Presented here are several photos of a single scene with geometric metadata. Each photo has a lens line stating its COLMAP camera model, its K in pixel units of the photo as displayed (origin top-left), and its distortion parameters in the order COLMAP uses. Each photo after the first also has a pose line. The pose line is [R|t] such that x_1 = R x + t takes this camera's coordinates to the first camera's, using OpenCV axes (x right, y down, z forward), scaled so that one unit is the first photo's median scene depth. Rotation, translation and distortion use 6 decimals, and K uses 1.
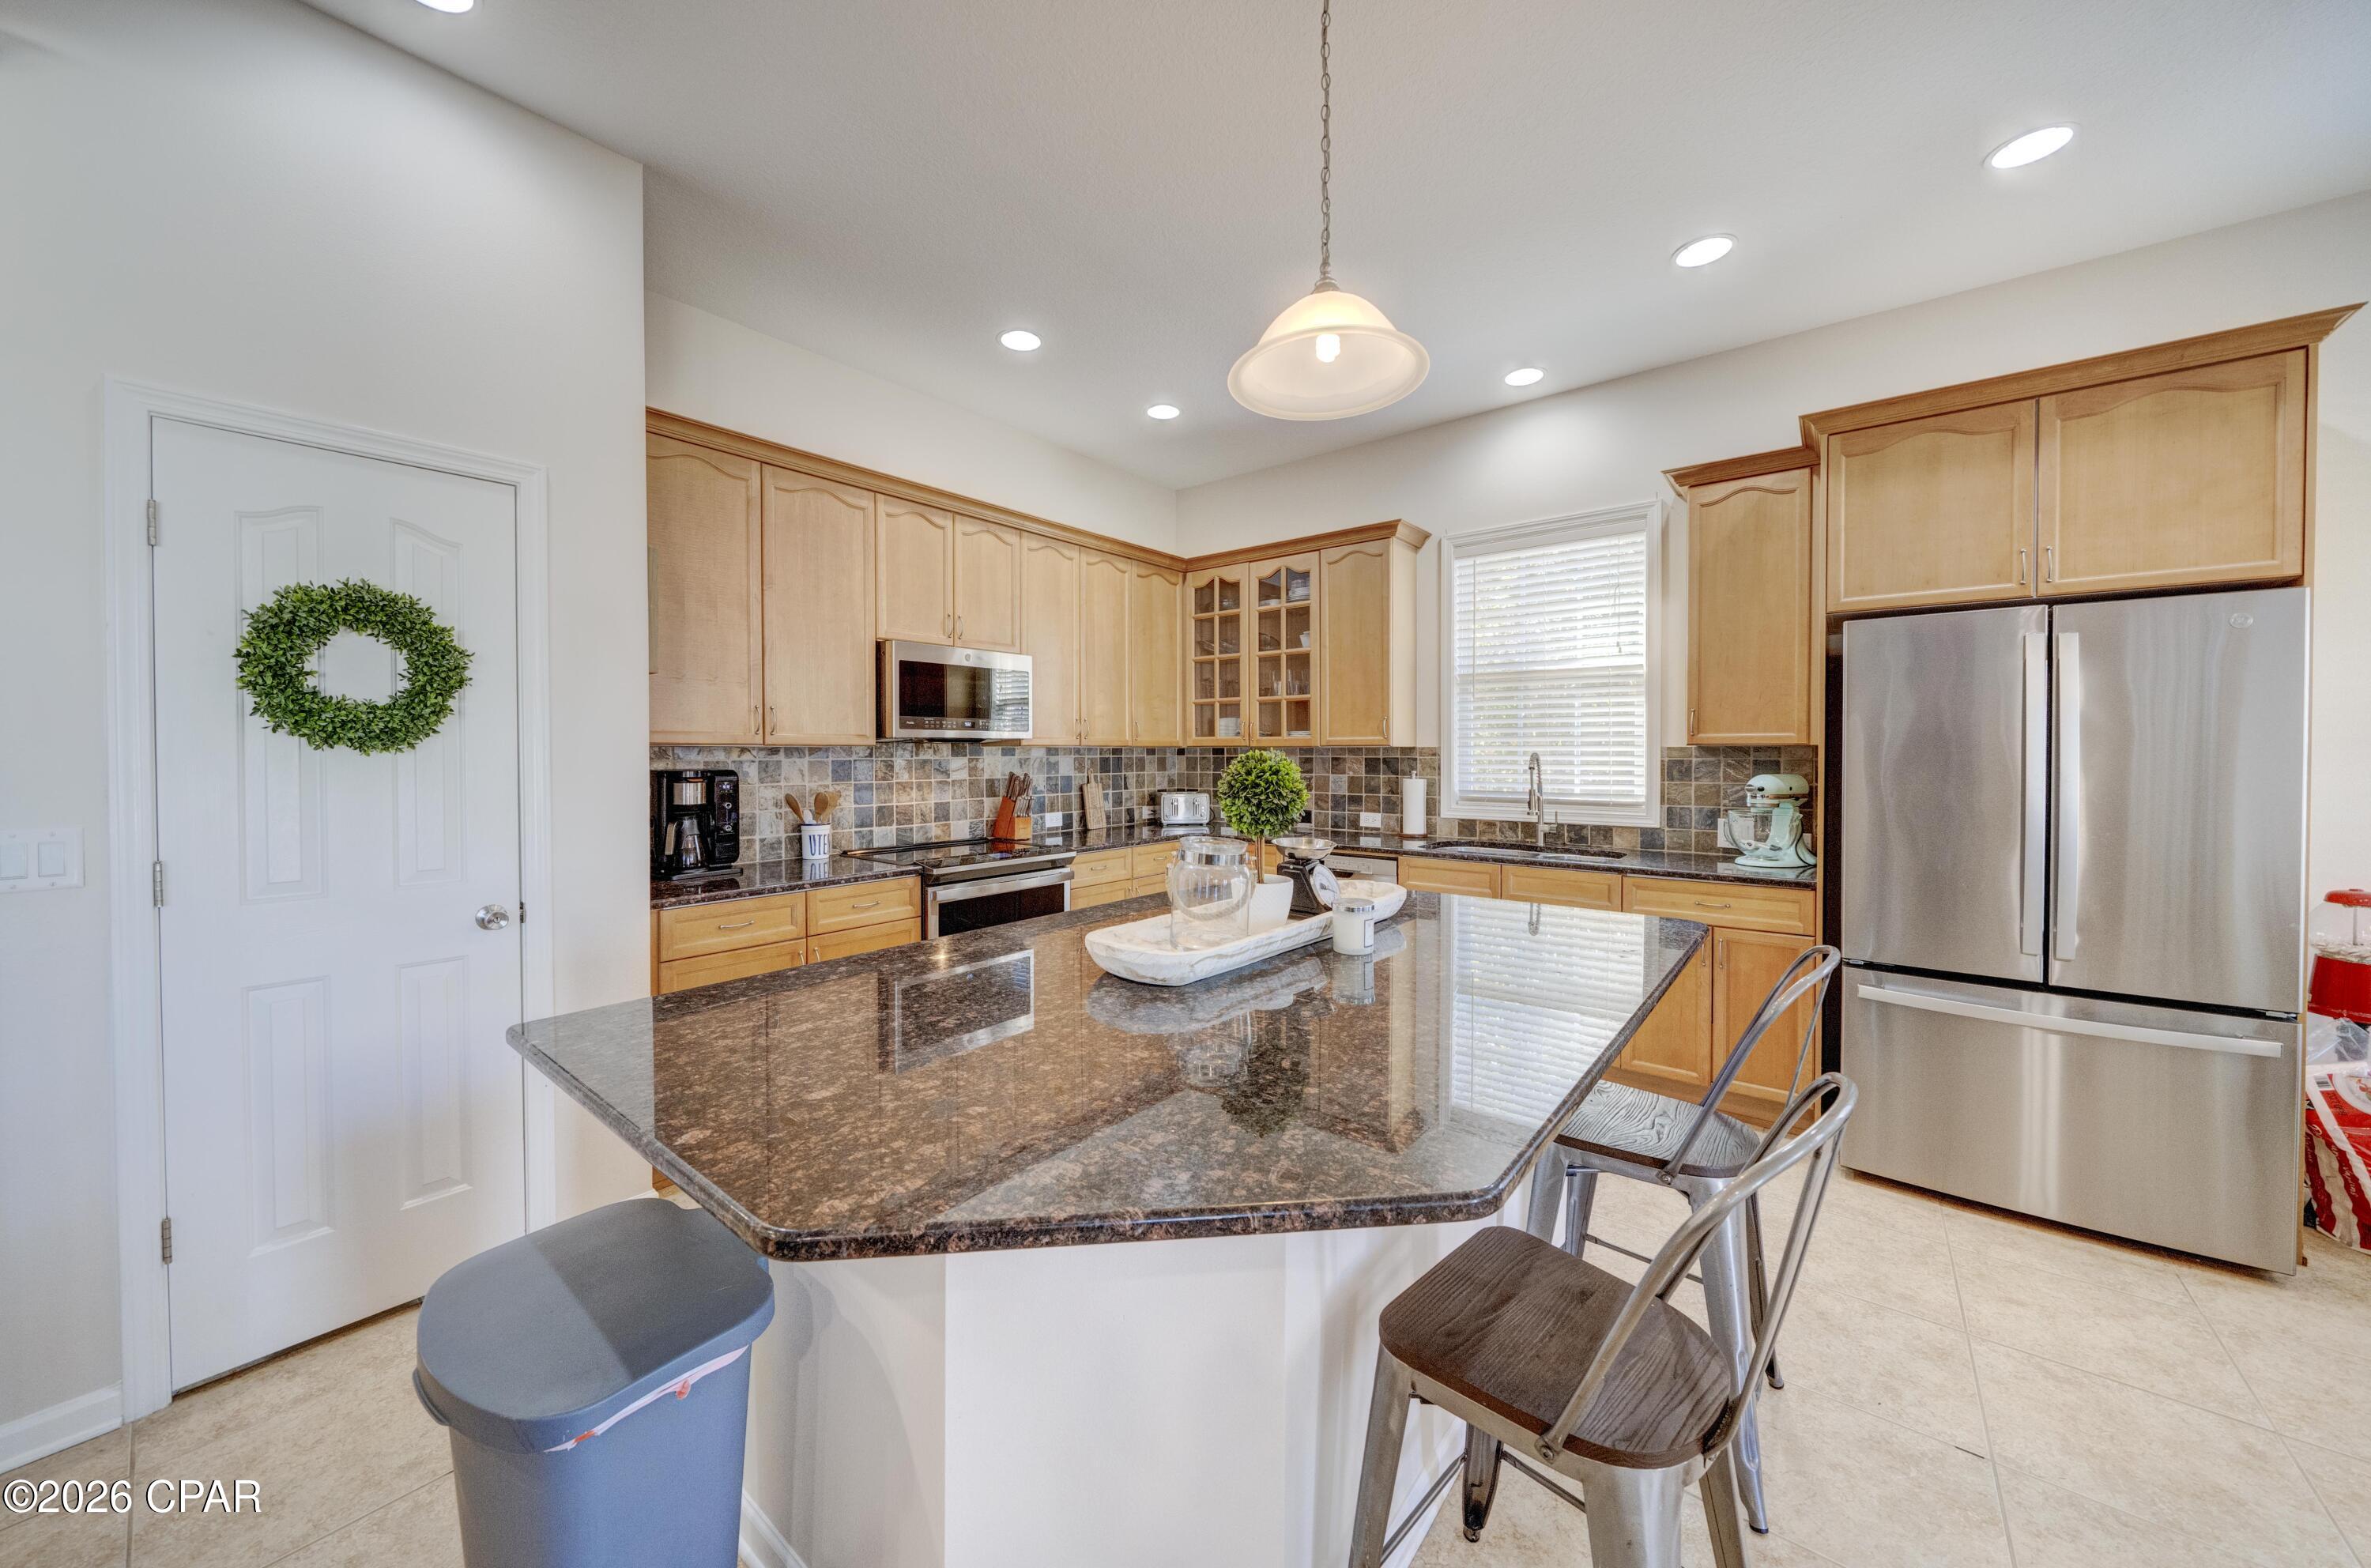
lens RADIAL K [[825.0, 0, 1183.4], [0, 825.0, 766.0], [0, 0, 1]] dist [-0.006089, -0.000335]
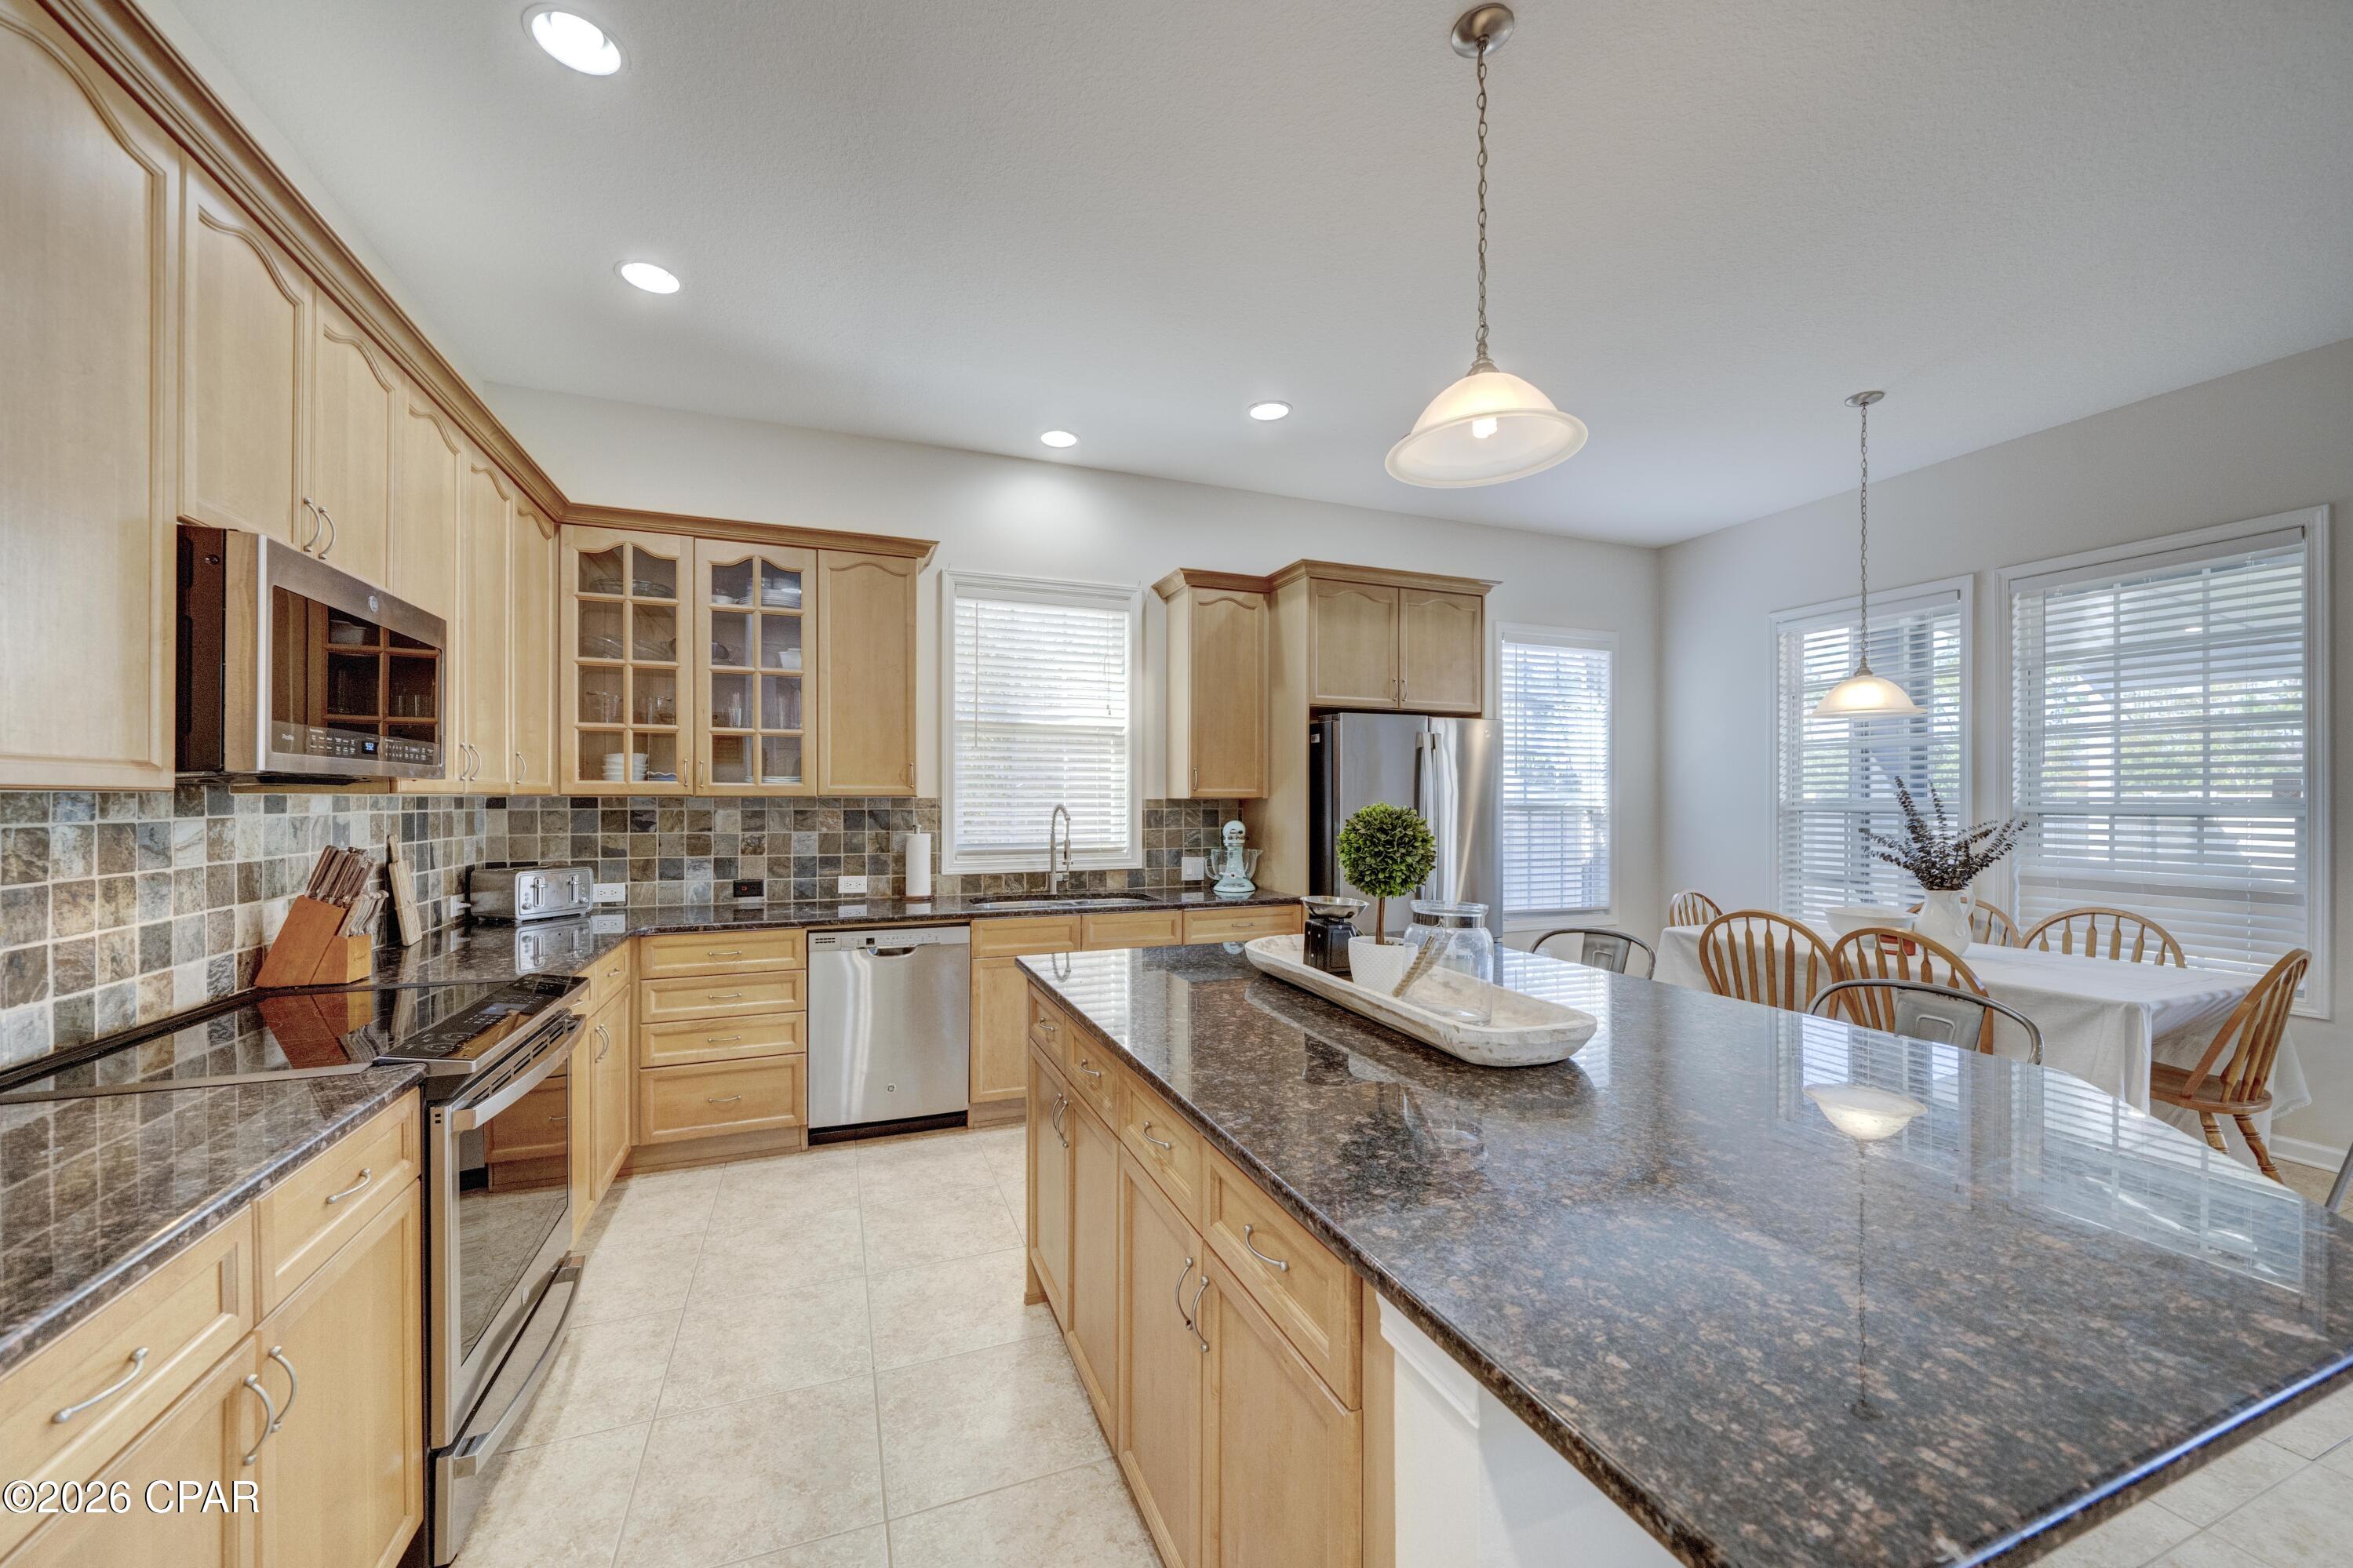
lens RADIAL K [[849.4, 0, 1161.9], [0, 849.4, 798.7], [0, 0, 1]] dist [-0.000327, 0.000010]
pose [[0.513561, 0.002908, 0.858048, -0.391971], [0.012999, 0.999853, -0.011169, -0.008889], [-0.857955, 0.016890, 0.513448, 0.322416]]
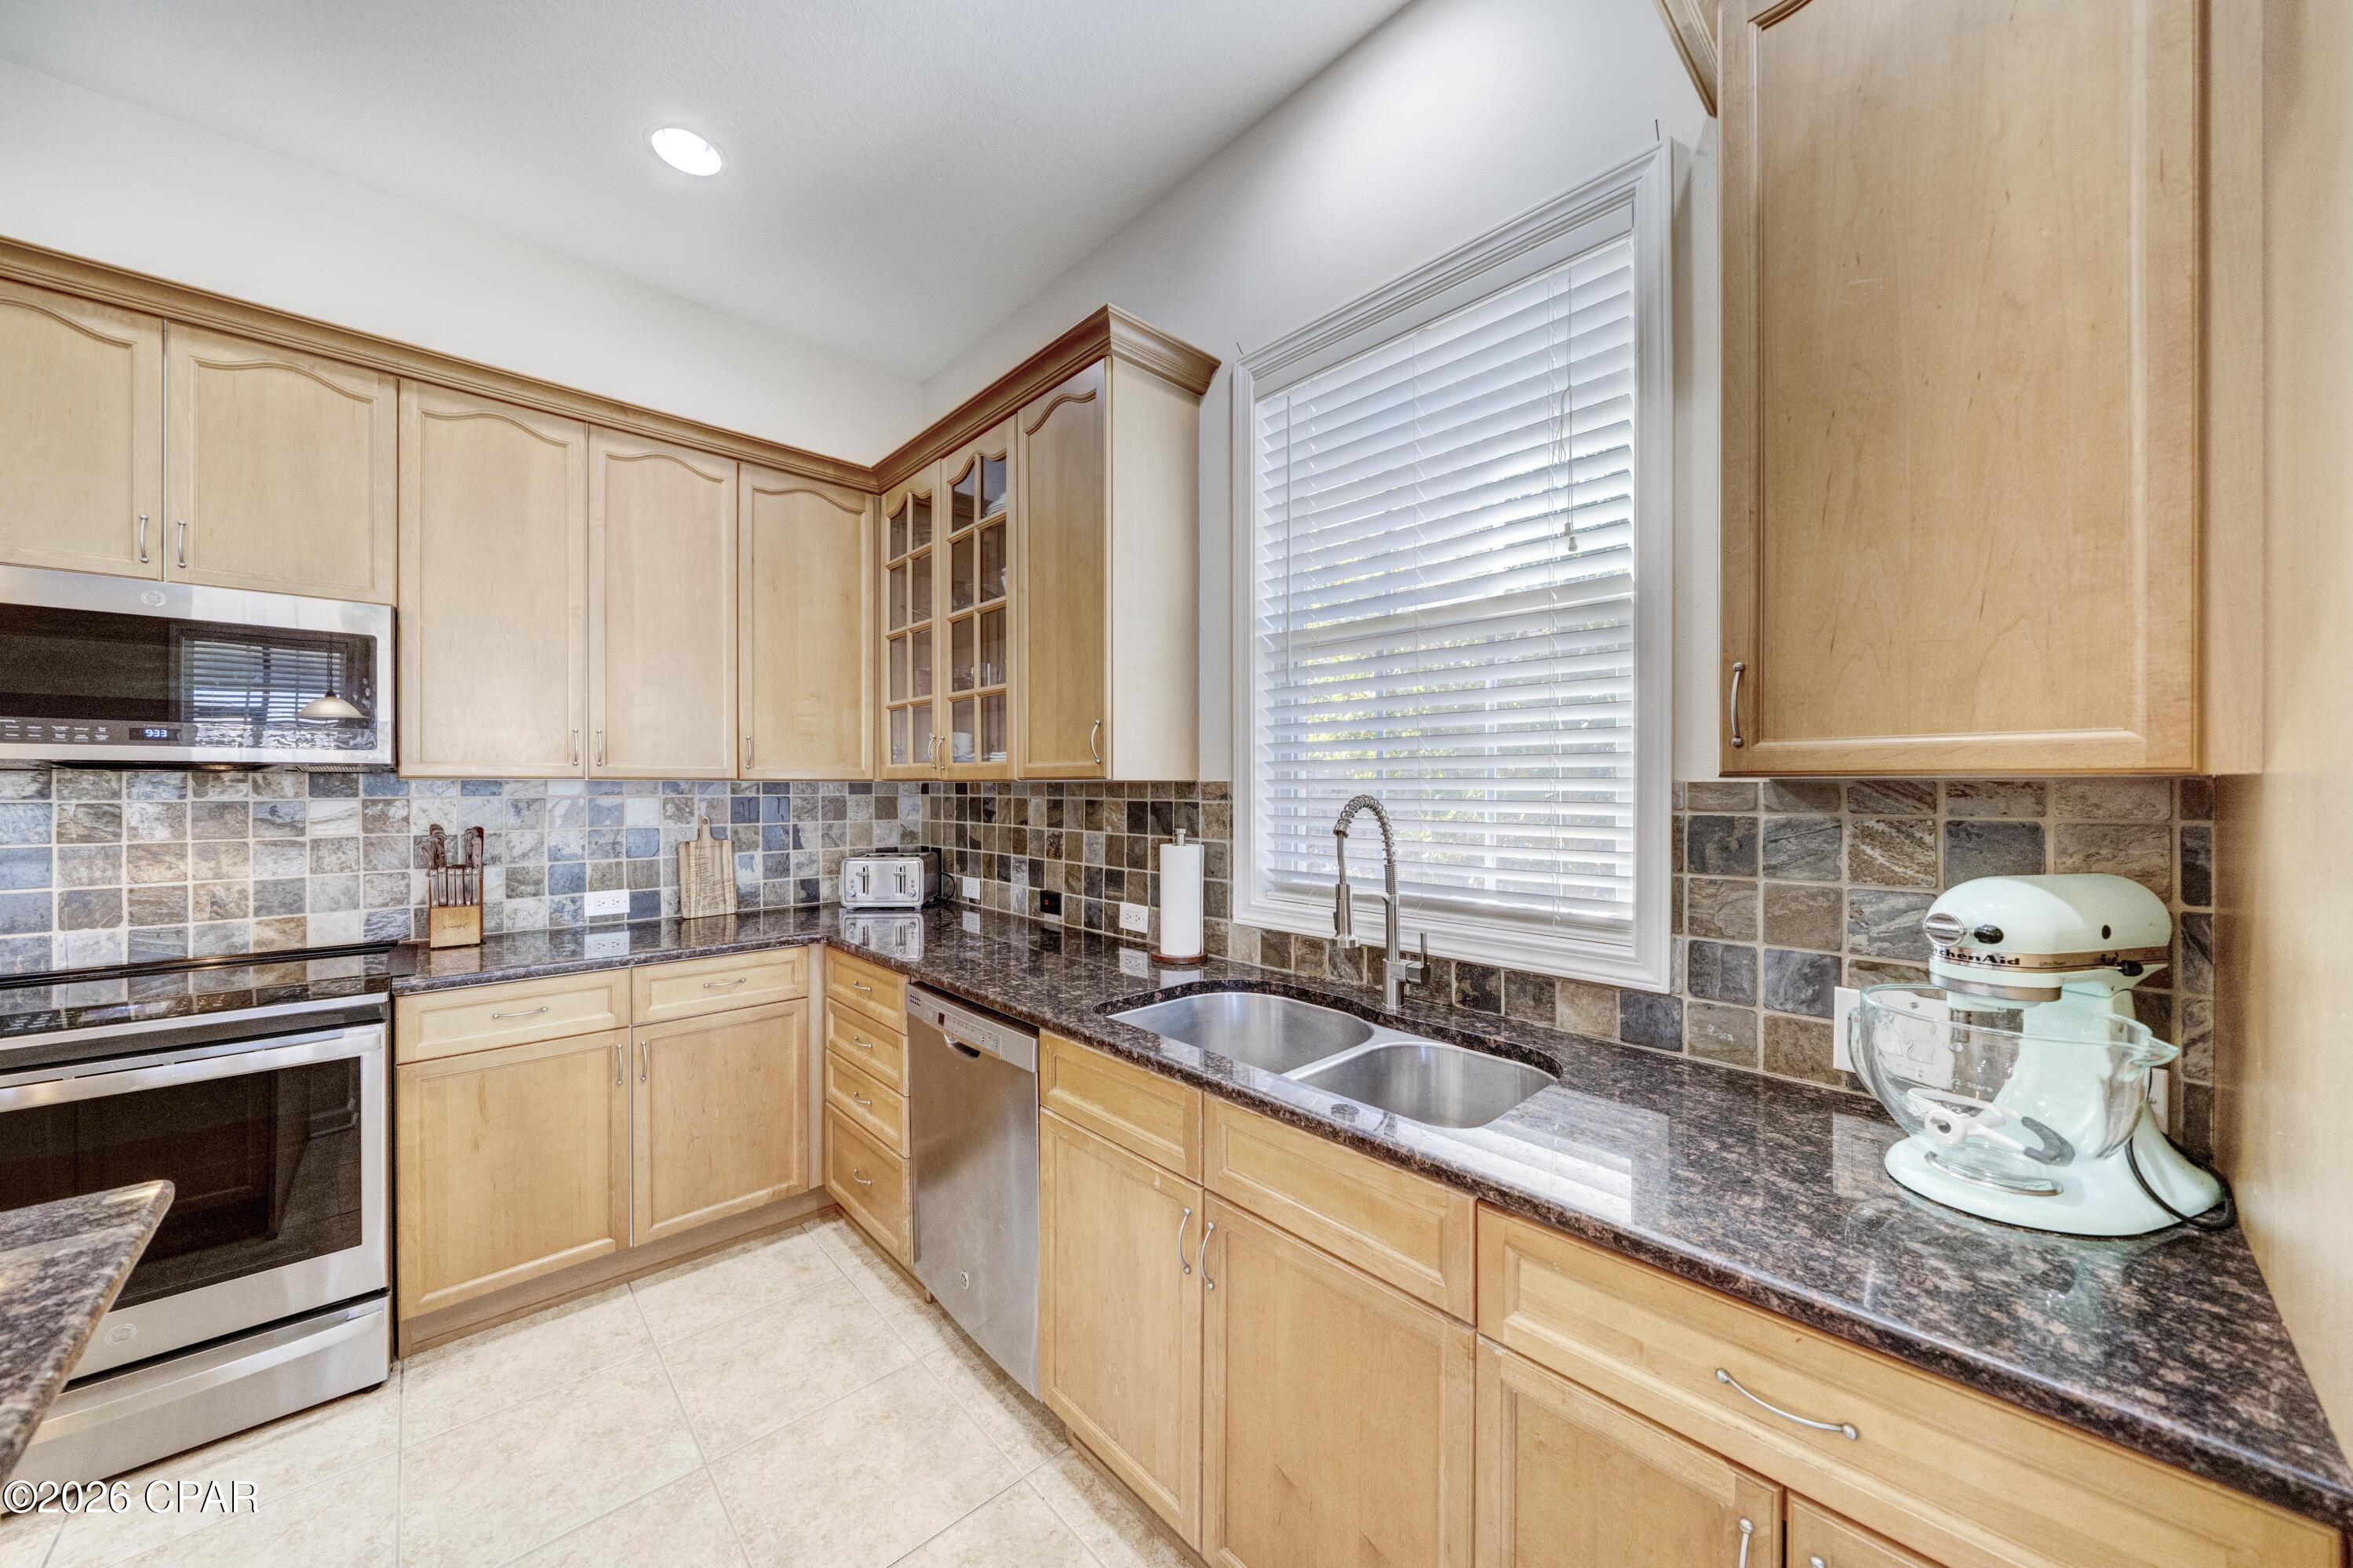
lens RADIAL K [[818.7, 0, 1164.7], [0, 818.7, 789.7], [0, 0, 1]] dist [-0.006089, -0.000335]
pose [[0.990325, 0.003621, -0.138721, 0.358001], [-0.005517, 0.999896, -0.013289, -0.012038], [0.138658, 0.013926, 0.990242, 0.530526]]
